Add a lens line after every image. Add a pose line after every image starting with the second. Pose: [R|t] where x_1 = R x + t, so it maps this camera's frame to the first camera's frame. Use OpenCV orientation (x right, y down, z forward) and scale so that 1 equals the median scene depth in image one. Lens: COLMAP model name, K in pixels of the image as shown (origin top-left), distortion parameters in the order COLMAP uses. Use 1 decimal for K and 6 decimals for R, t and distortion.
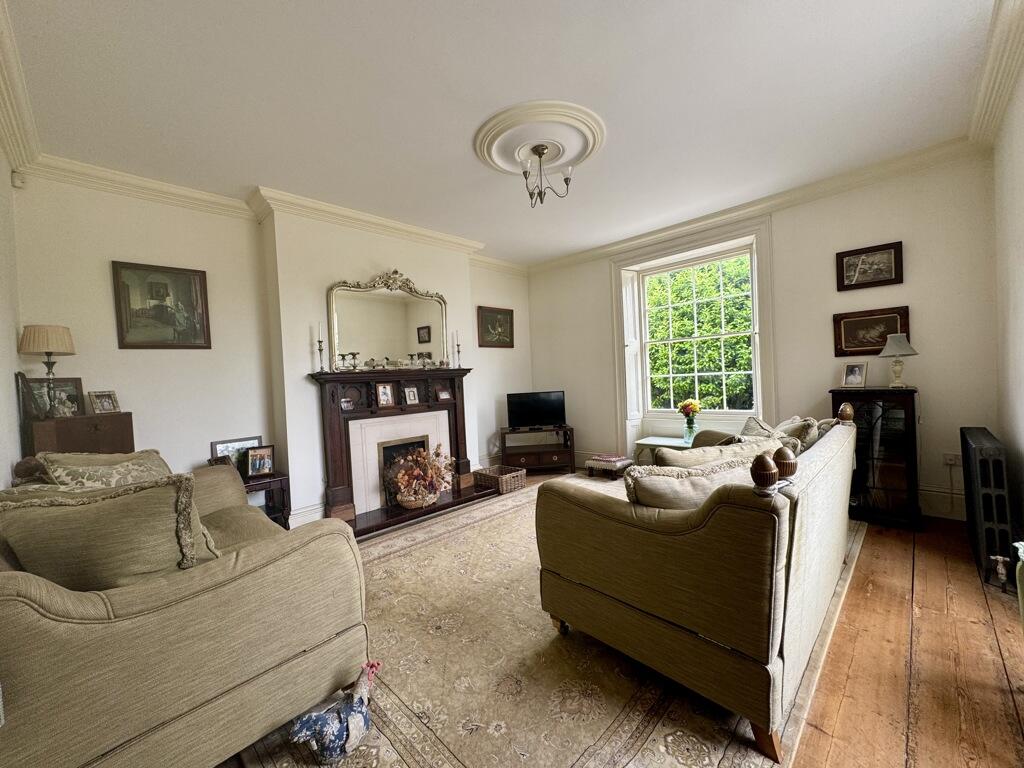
lens RADIAL K [[412.4, 0, 513.2], [0, 412.4, 385.2], [0, 0, 1]] dist [-0.000532, -0.000027]
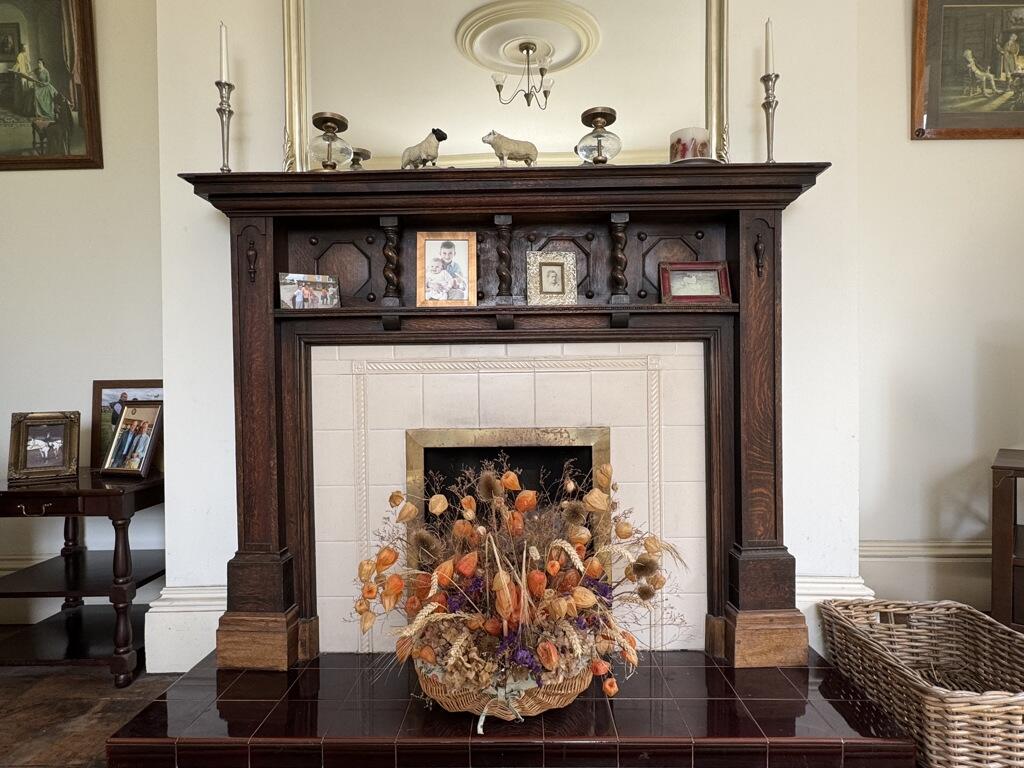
lens RADIAL K [[568.0, 0, 513.7], [0, 568.0, 393.6], [0, 0, 1]] dist [-0.002277, 0.000338]
pose [[0.701279, 0.057029, -0.710602, 0.009449], [-0.038911, 0.998371, 0.041724, 0.086765], [0.711824, -0.001610, 0.702356, 0.715191]]
